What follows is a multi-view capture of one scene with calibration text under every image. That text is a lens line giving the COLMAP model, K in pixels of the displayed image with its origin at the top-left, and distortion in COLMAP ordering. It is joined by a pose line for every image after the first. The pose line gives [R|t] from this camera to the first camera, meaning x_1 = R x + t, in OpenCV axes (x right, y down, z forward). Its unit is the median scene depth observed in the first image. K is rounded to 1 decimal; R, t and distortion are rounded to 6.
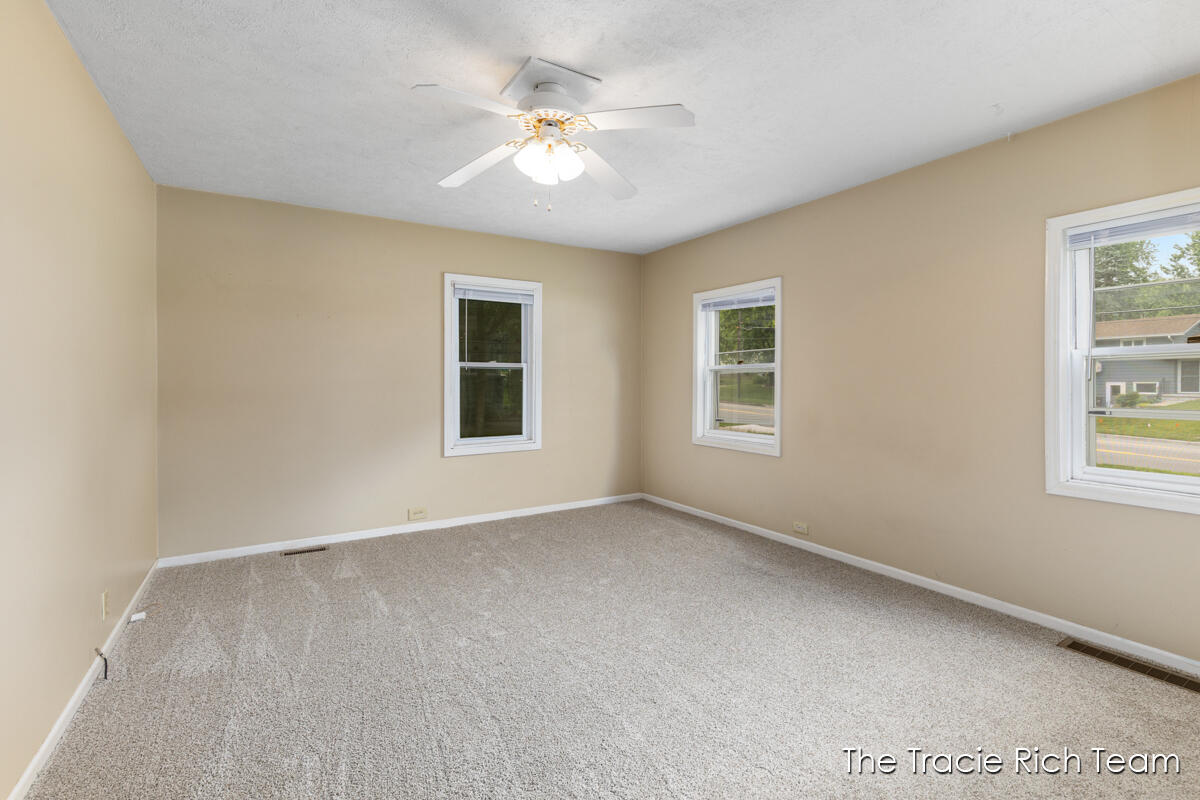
lens RADIAL K [[543.5, 0, 606.1], [0, 543.5, 382.3], [0, 0, 1]] dist [0.005063, -0.000050]
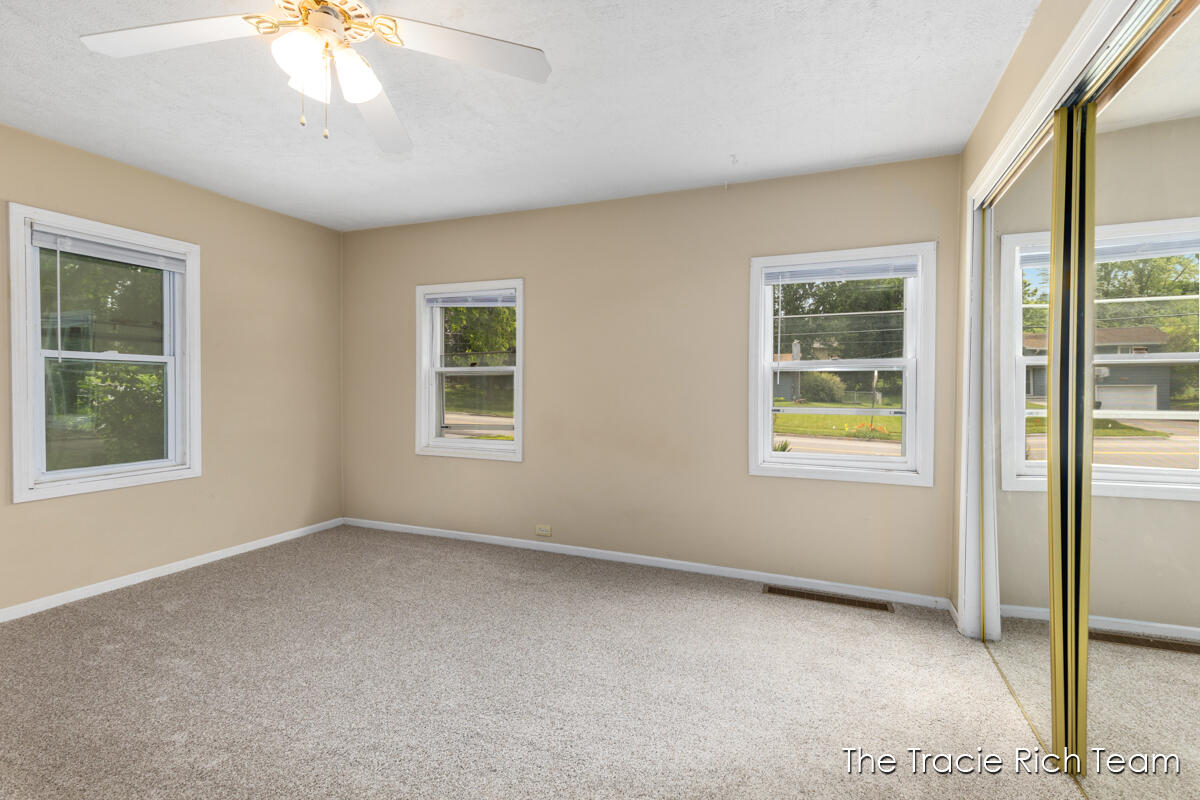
lens RADIAL K [[540.2, 0, 624.4], [0, 540.2, 396.3], [0, 0, 1]] dist [0.006216, -0.000376]
pose [[0.806475, -0.003346, 0.591259, -0.117495], [-0.006602, 0.999871, 0.014662, 0.003451], [-0.591232, -0.015728, 0.806349, 0.113509]]
